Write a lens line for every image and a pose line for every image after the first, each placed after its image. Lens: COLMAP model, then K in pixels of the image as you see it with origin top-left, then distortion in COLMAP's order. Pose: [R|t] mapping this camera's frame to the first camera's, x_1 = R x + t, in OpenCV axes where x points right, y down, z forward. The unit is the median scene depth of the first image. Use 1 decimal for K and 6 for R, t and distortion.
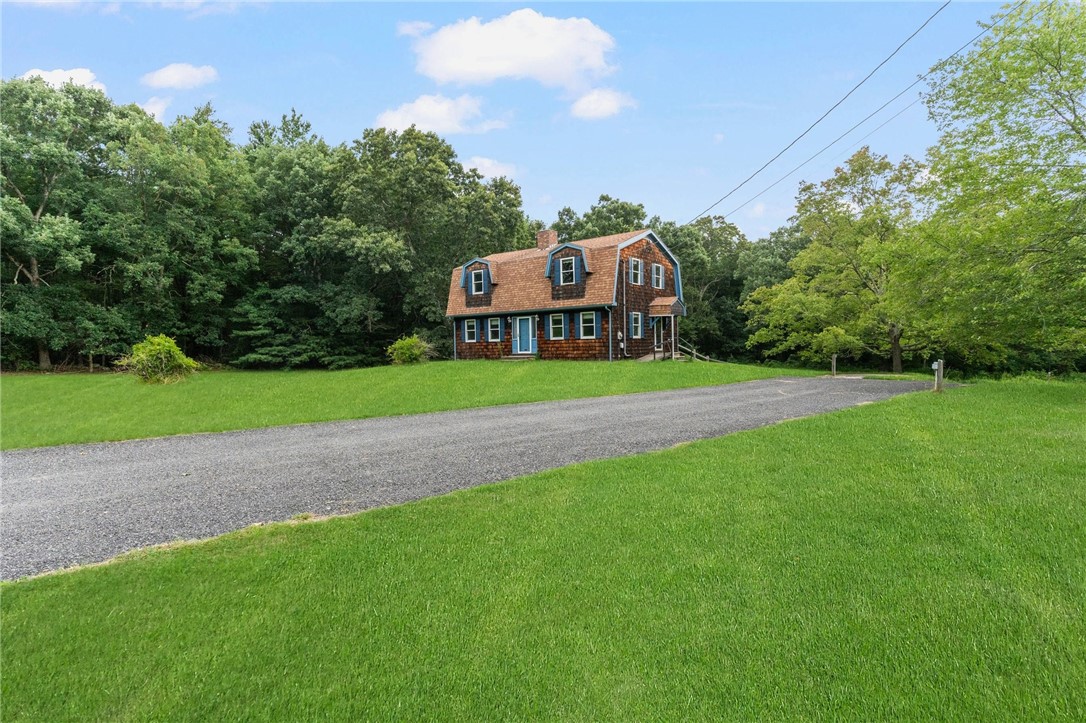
lens RADIAL K [[546.8, 0, 543.0], [0, 546.8, 361.5], [0, 0, 1]] dist [0.000933, 0.000055]
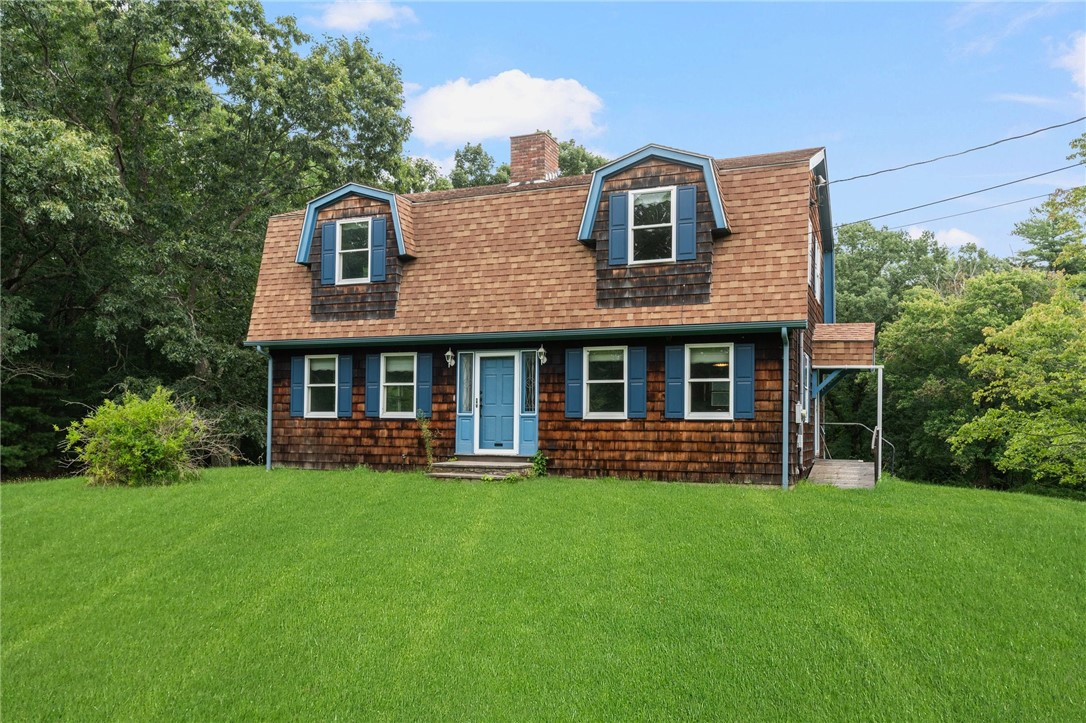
lens RADIAL K [[856.4, 0, 541.2], [0, 856.4, 422.6], [0, 0, 1]] dist [-0.004349, 0.003314]
pose [[0.963500, 0.031018, 0.265906, -0.141767], [-0.021209, 0.998987, -0.039681, -0.012933], [-0.266868, 0.032593, 0.963182, 0.418992]]
